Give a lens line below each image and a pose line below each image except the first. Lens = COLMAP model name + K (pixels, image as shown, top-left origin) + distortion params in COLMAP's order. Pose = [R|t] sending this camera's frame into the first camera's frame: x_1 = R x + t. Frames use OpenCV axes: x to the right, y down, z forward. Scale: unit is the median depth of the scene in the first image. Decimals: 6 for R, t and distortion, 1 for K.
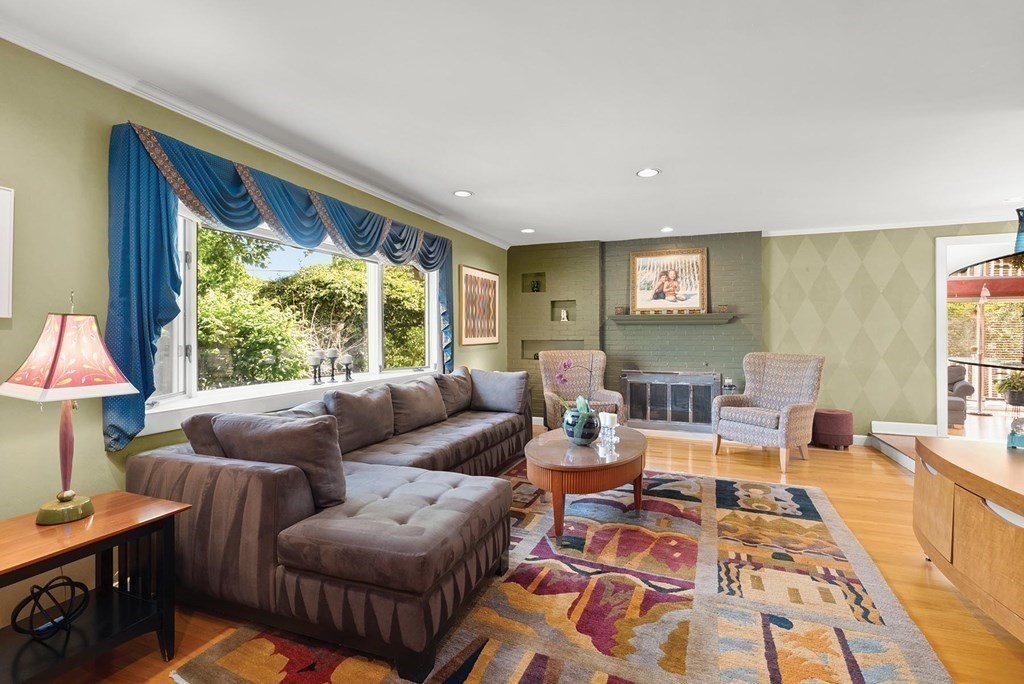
lens RADIAL K [[470.1, 0, 516.7], [0, 470.1, 339.3], [0, 0, 1]] dist [-0.005656, 0.001592]
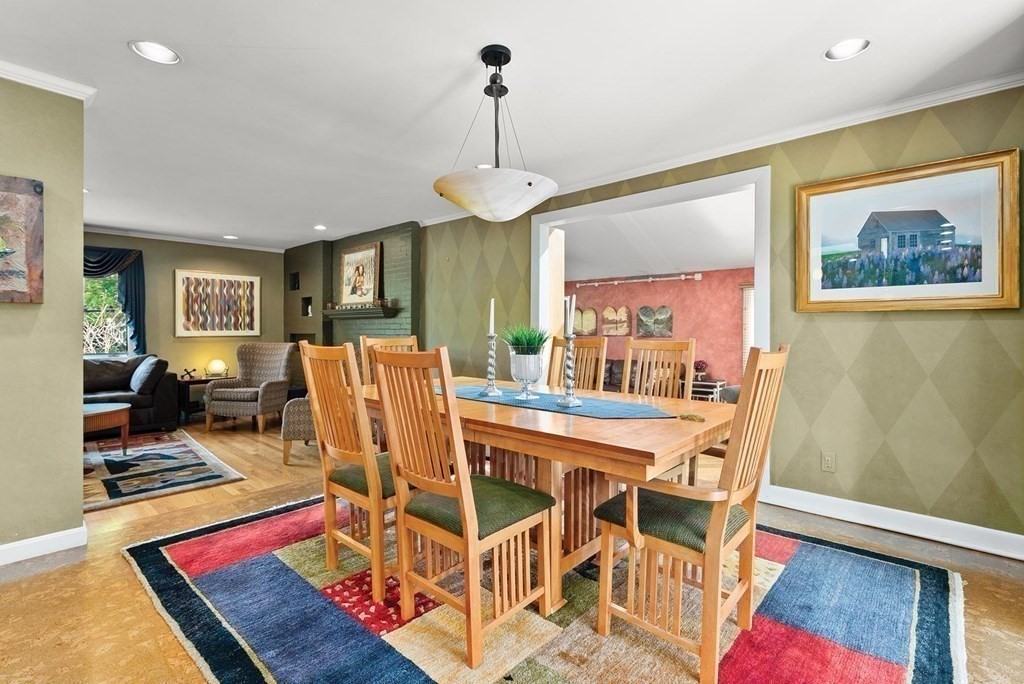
lens RADIAL K [[470.1, 0, 513.8], [0, 470.1, 333.3], [0, 0, 1]] dist [-0.005656, 0.001592]
pose [[0.938958, 0.005126, -0.343994, 1.029140], [-0.005964, 0.999981, -0.001377, -0.000392], [0.343981, 0.003344, 0.938971, 0.162105]]
